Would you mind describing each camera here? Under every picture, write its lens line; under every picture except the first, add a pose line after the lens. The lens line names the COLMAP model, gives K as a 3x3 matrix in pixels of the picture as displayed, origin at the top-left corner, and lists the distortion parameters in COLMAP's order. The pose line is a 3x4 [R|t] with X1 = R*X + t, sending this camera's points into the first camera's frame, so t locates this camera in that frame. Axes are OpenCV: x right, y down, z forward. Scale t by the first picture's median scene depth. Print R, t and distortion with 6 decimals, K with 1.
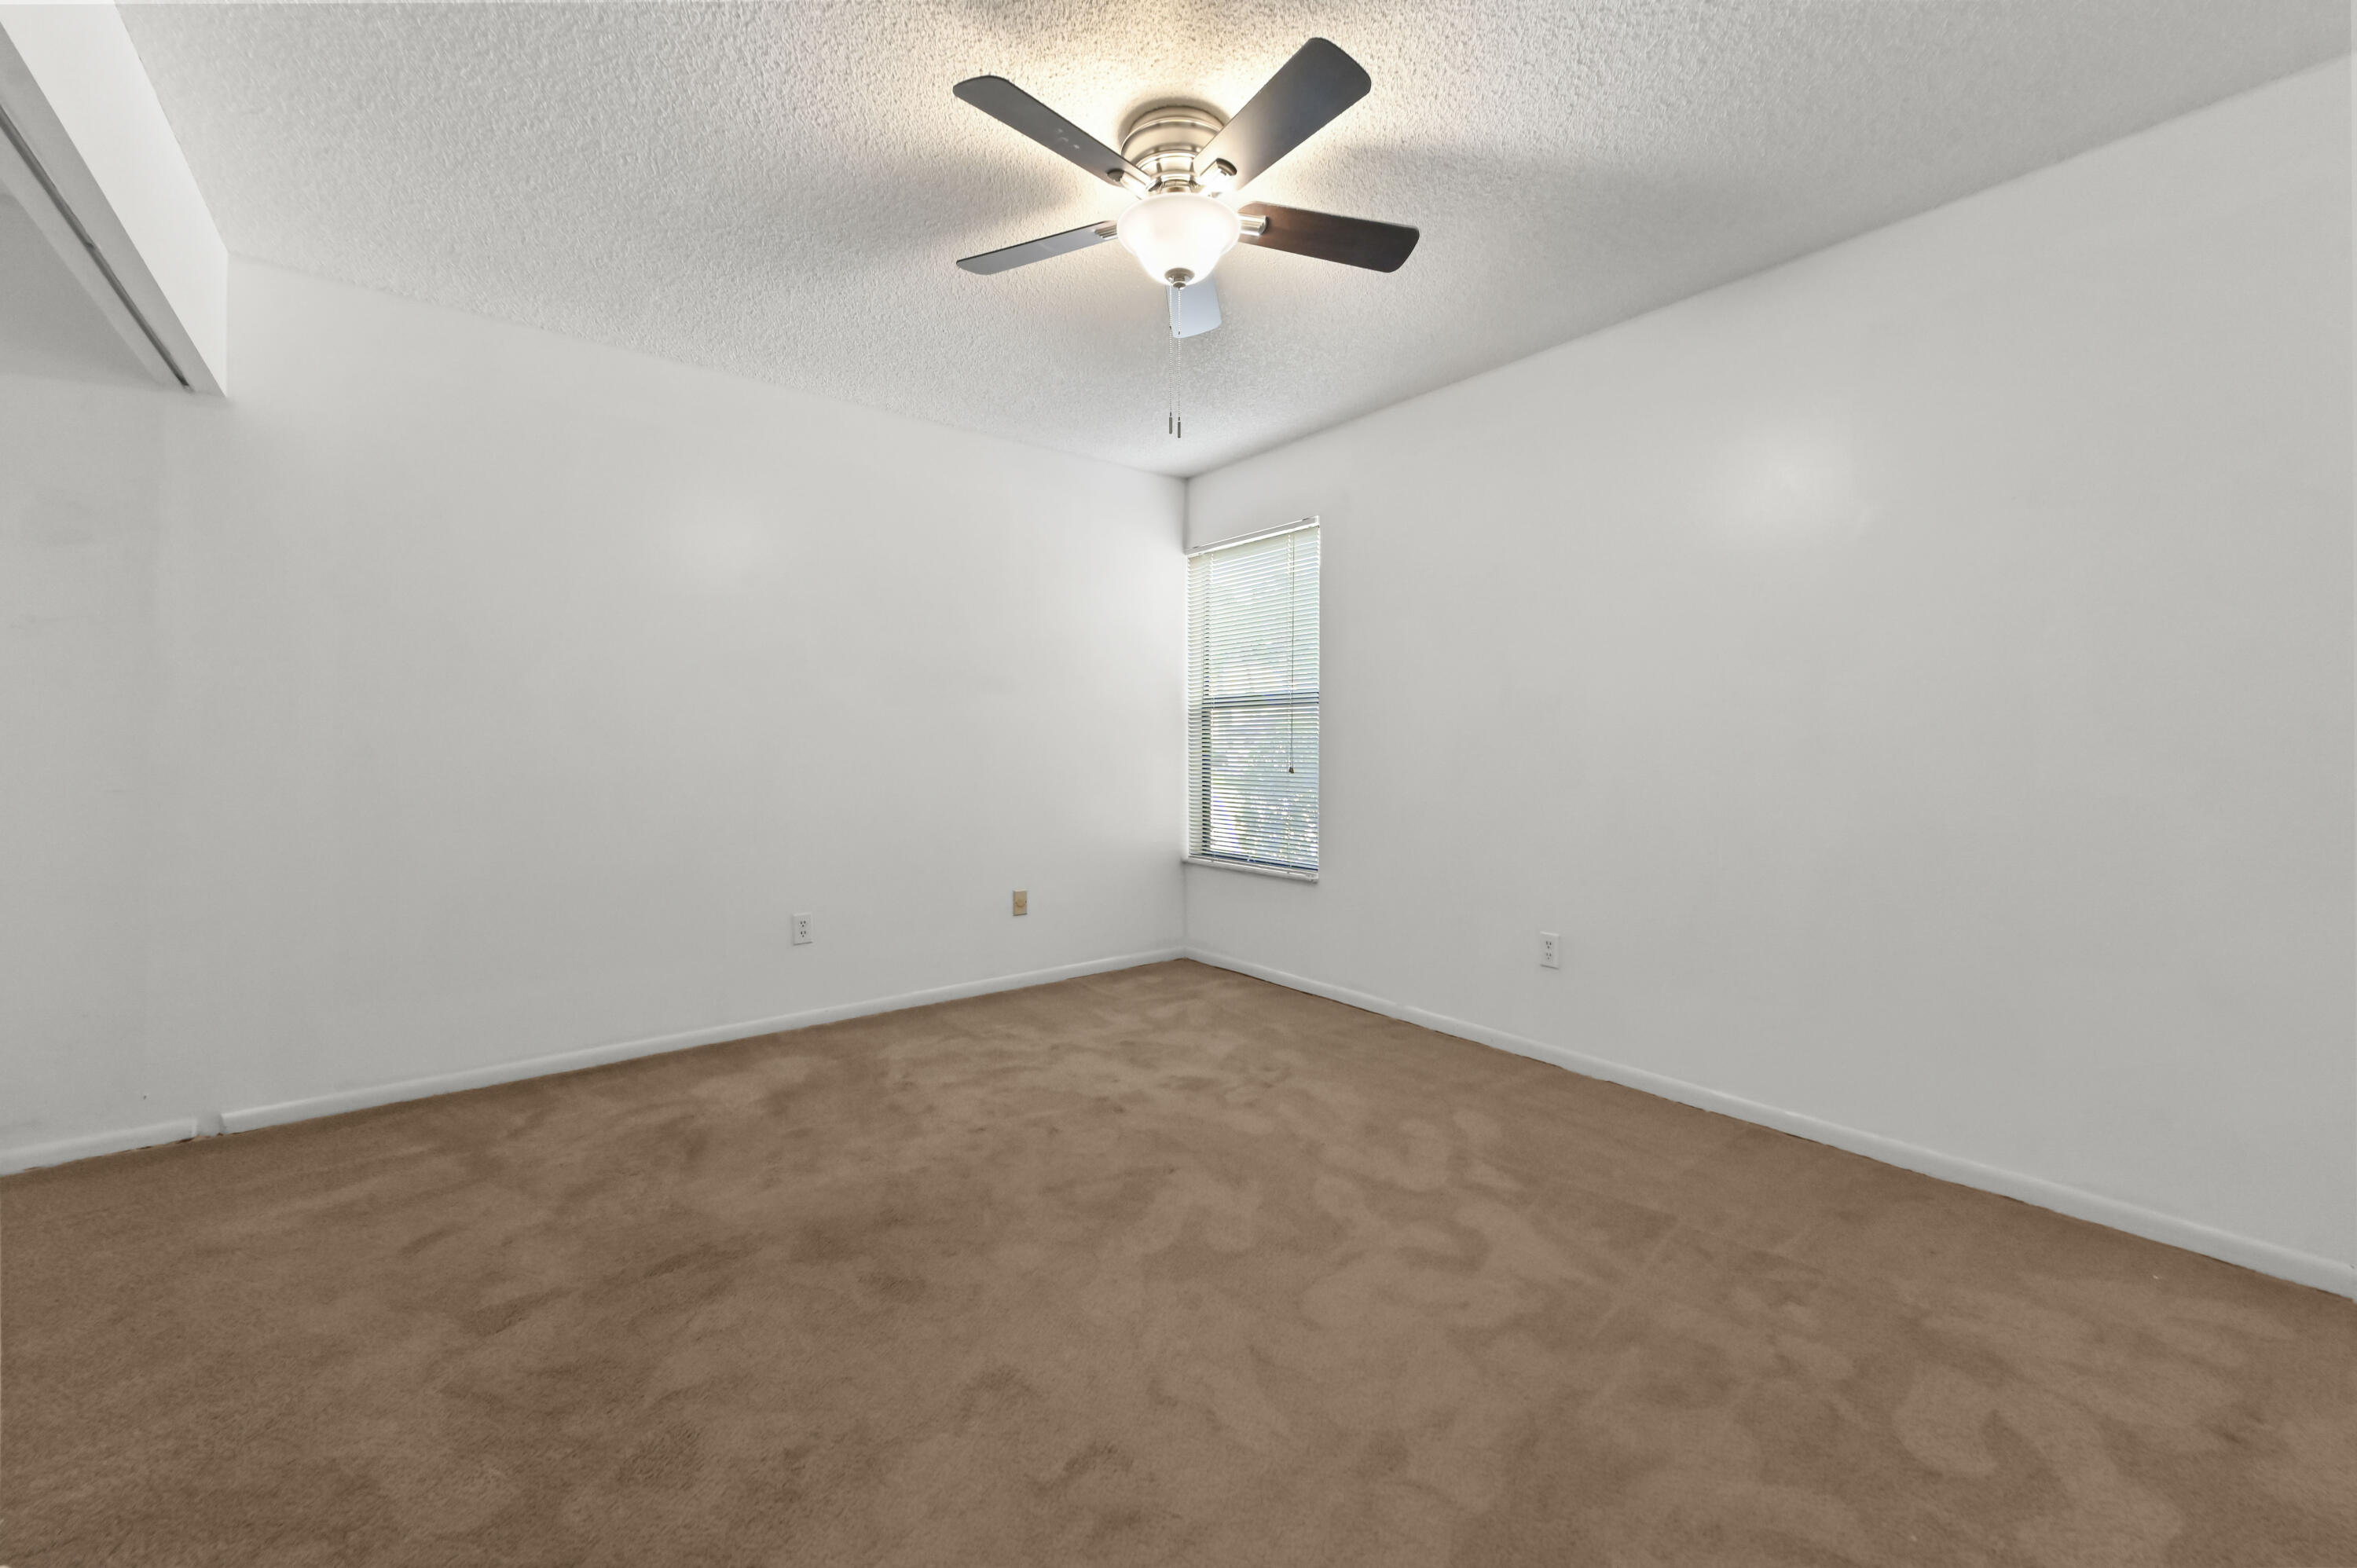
lens RADIAL K [[920.6, 0, 1184.6], [0, 920.6, 760.5], [0, 0, 1]] dist [0.016582, 0.000206]
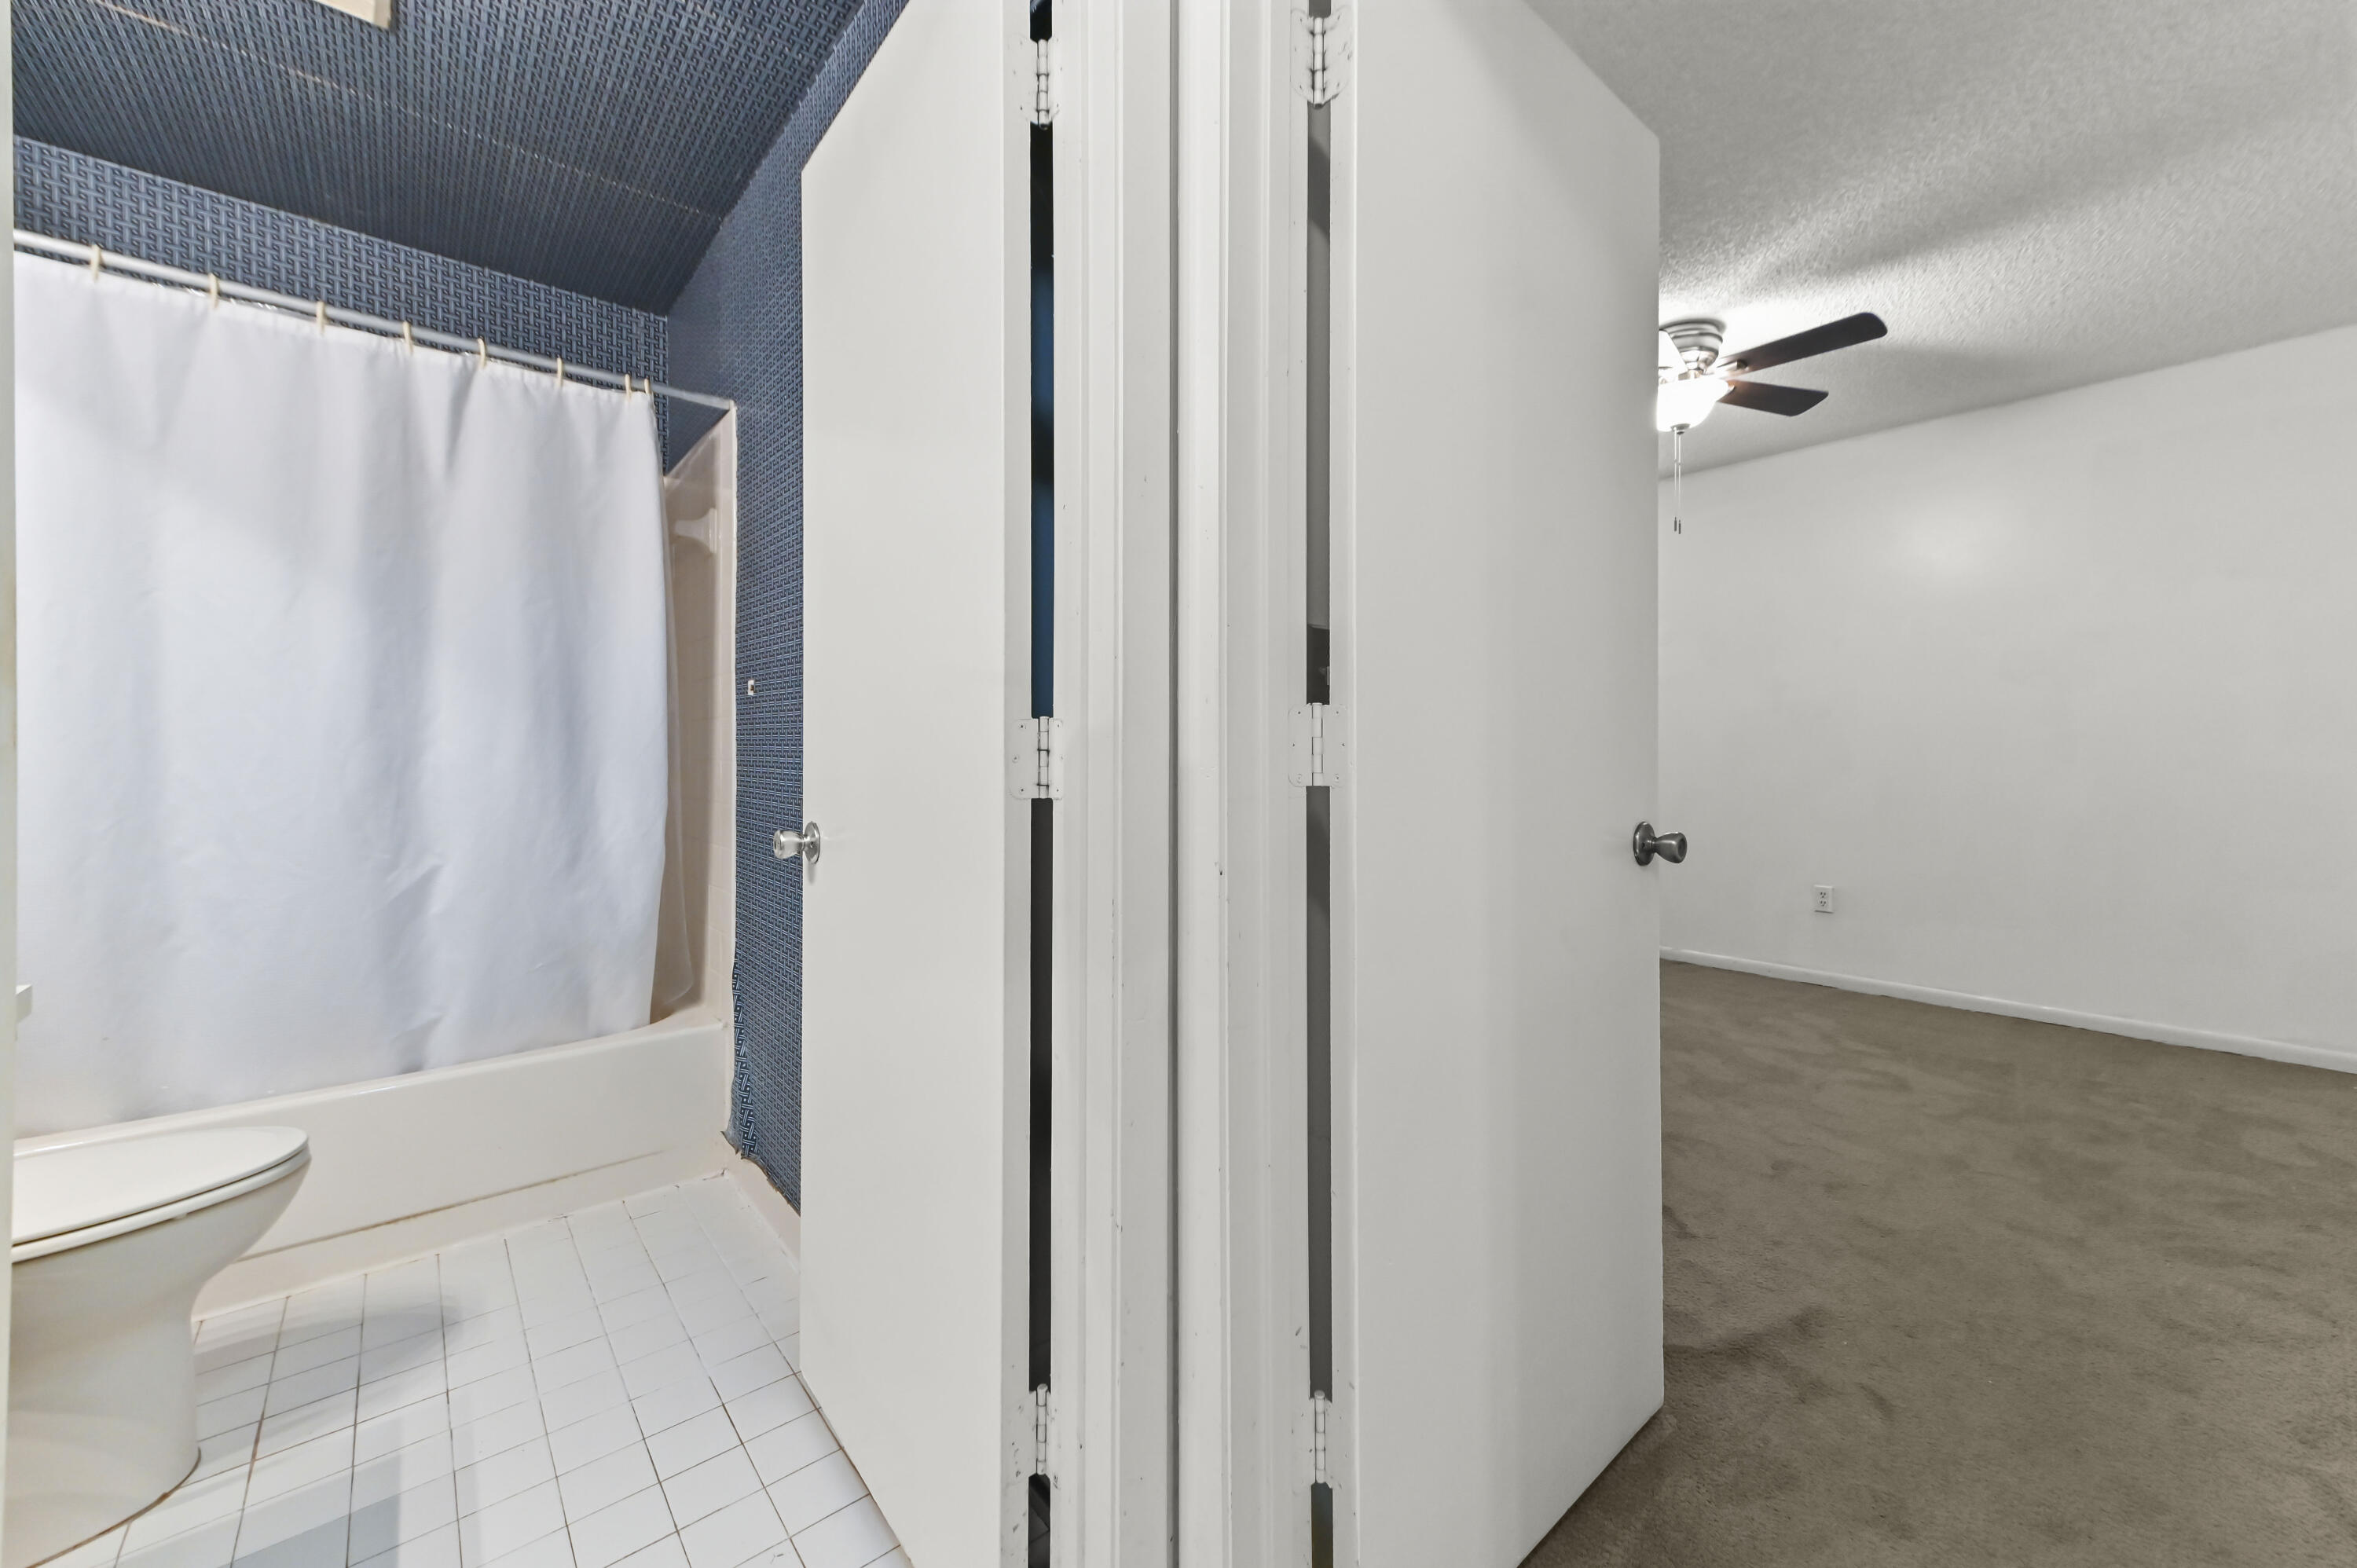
lens RADIAL K [[920.6, 0, 1182.2], [0, 920.6, 748.6], [0, 0, 1]] dist [0.016582, 0.000206]
pose [[0.999598, -0.004880, 0.027931, -0.898731], [0.005387, 0.999822, -0.018091, 0.016540], [-0.027838, 0.018234, 0.999446, -0.485237]]
